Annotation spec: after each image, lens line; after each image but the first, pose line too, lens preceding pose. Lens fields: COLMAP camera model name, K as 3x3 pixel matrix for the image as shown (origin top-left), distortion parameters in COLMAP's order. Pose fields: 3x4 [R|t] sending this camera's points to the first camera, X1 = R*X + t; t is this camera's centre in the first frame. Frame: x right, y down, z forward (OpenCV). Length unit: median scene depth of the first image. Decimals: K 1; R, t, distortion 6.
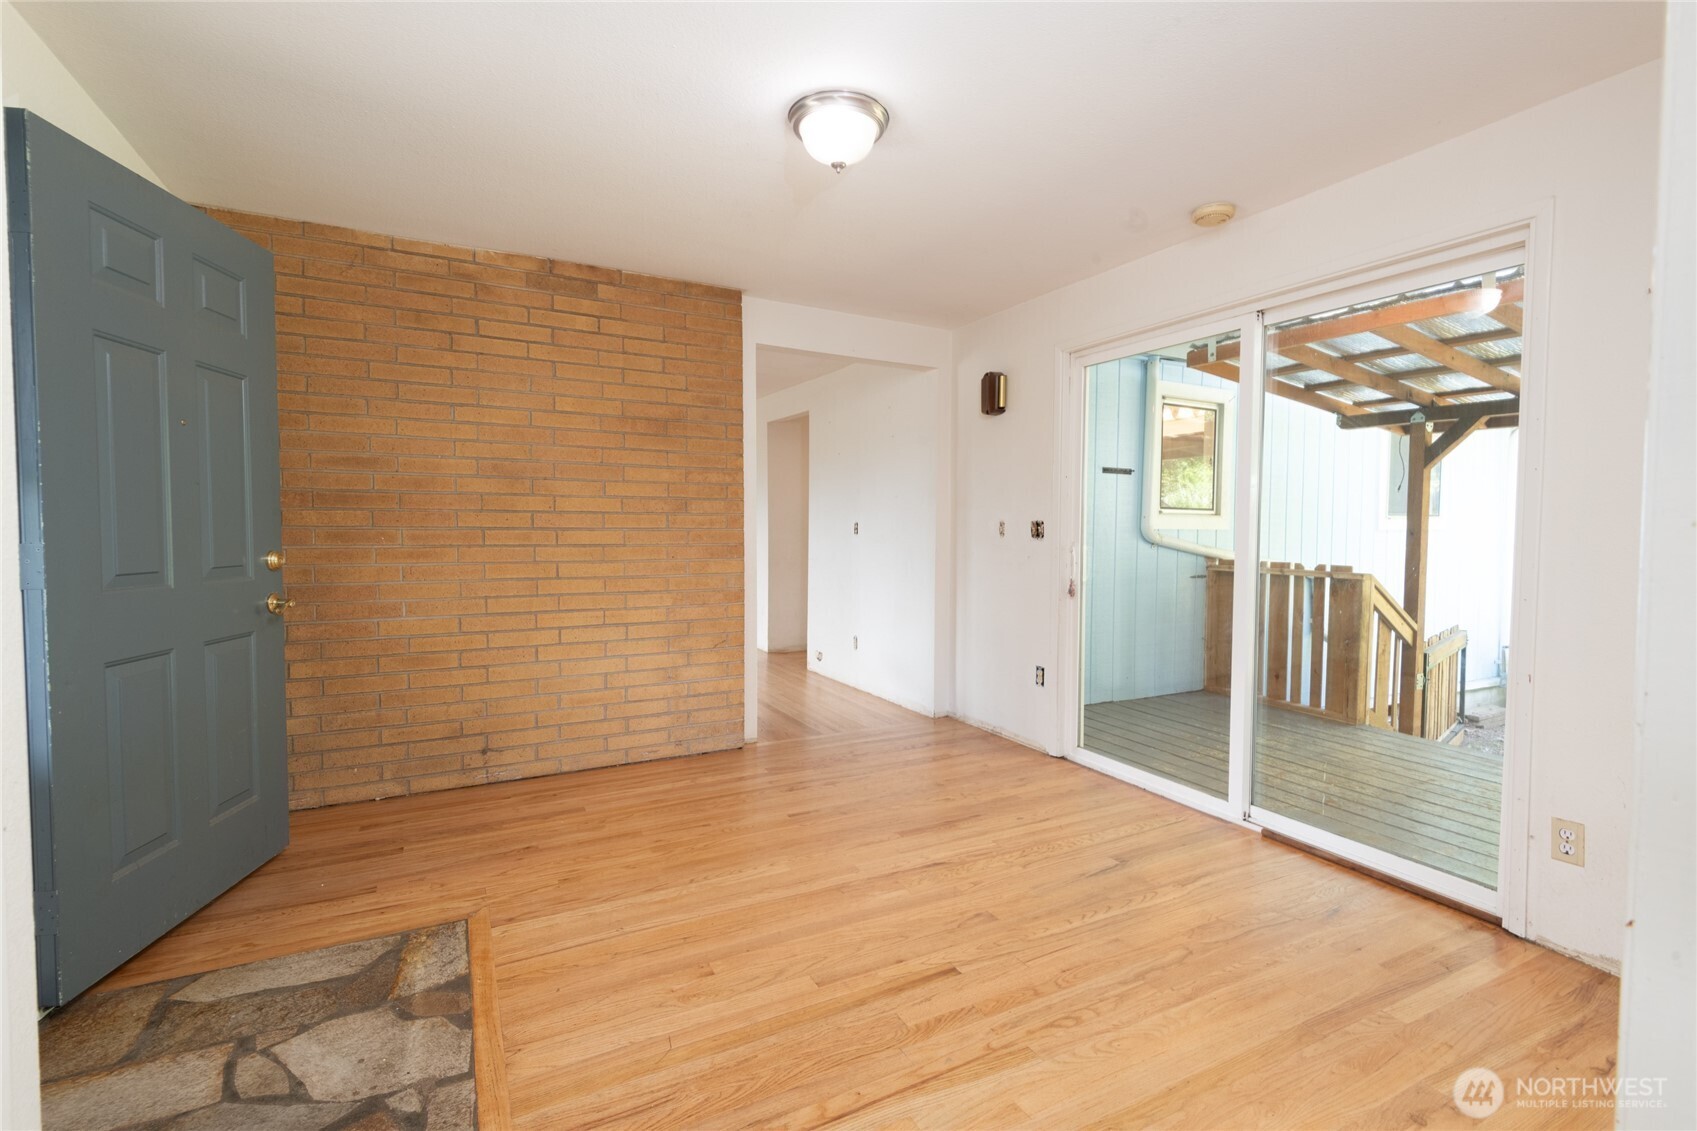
lens RADIAL K [[760.2, 0, 863.7], [0, 760.2, 551.7], [0, 0, 1]] dist [0.004722, -0.004040]
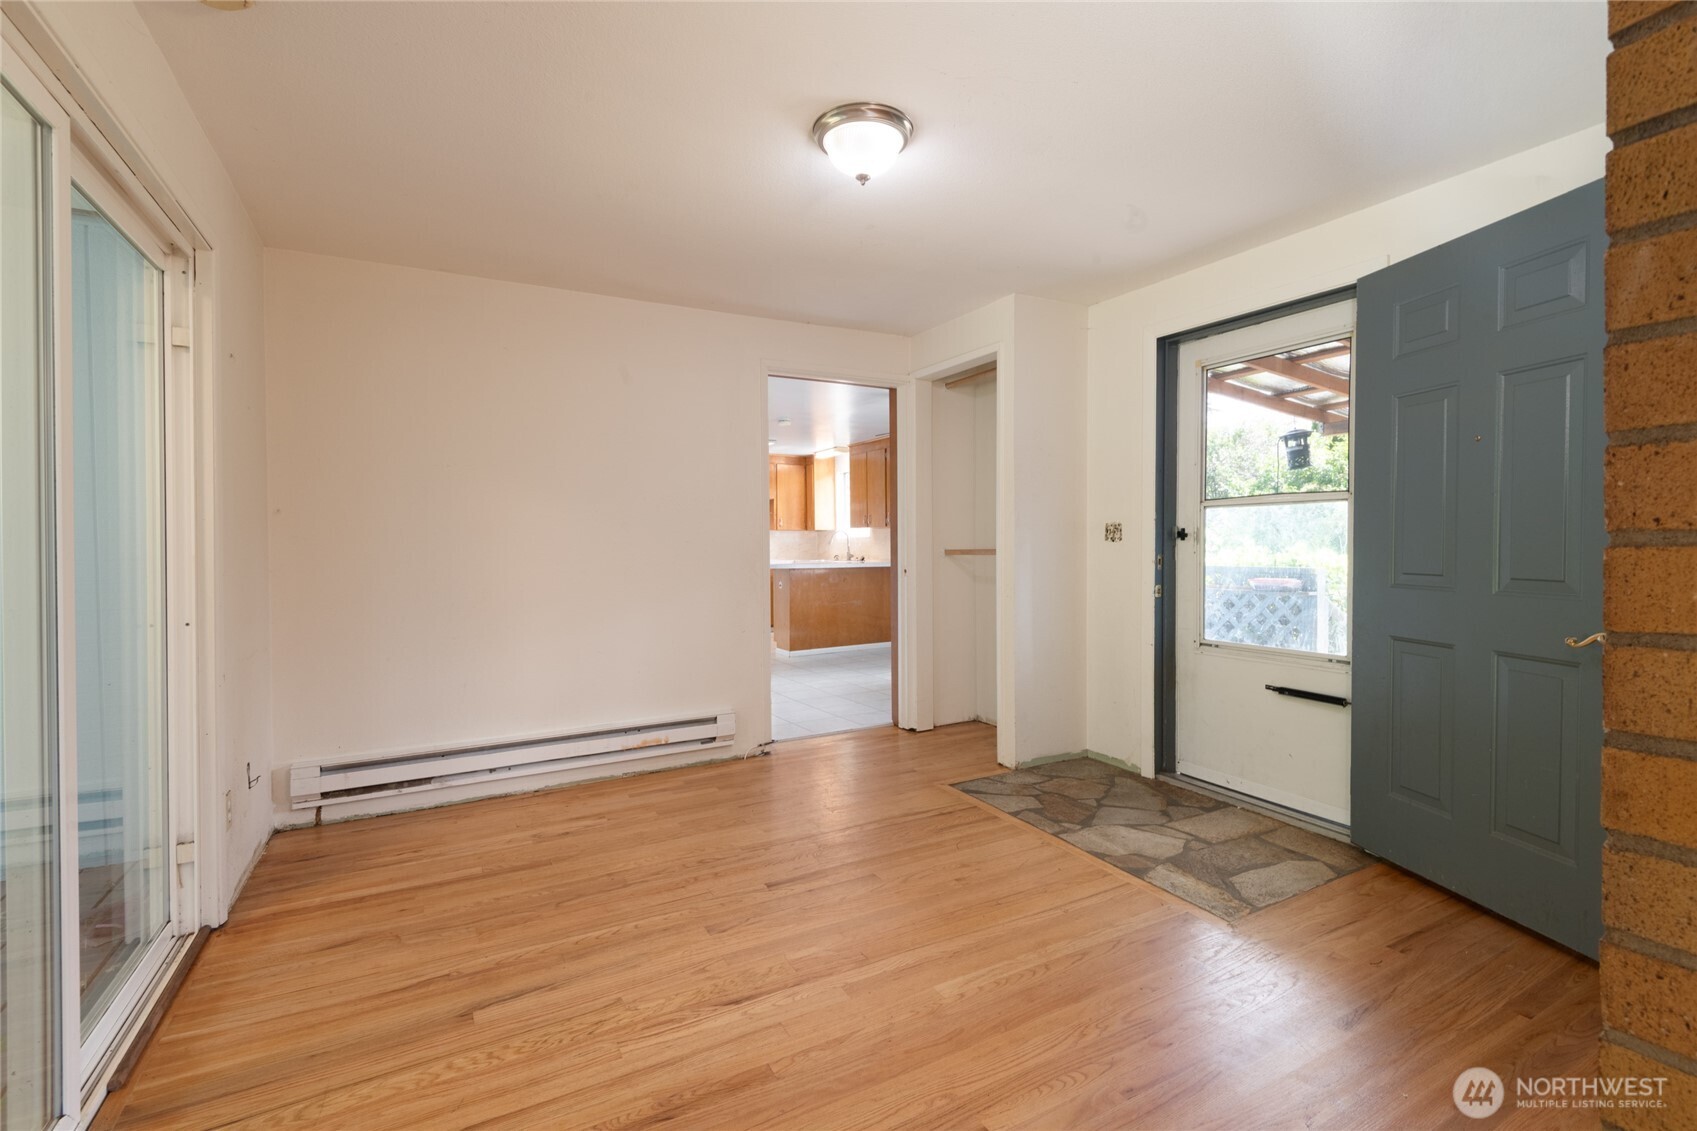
lens RADIAL K [[760.2, 0, 843.8], [0, 760.2, 557.0], [0, 0, 1]] dist [0.004722, -0.004040]
pose [[-0.999964, -0.000025, 0.008451, -0.017669], [0.000453, 0.998396, 0.056606, -0.073745], [-0.008439, 0.056608, -0.998361, 2.342812]]
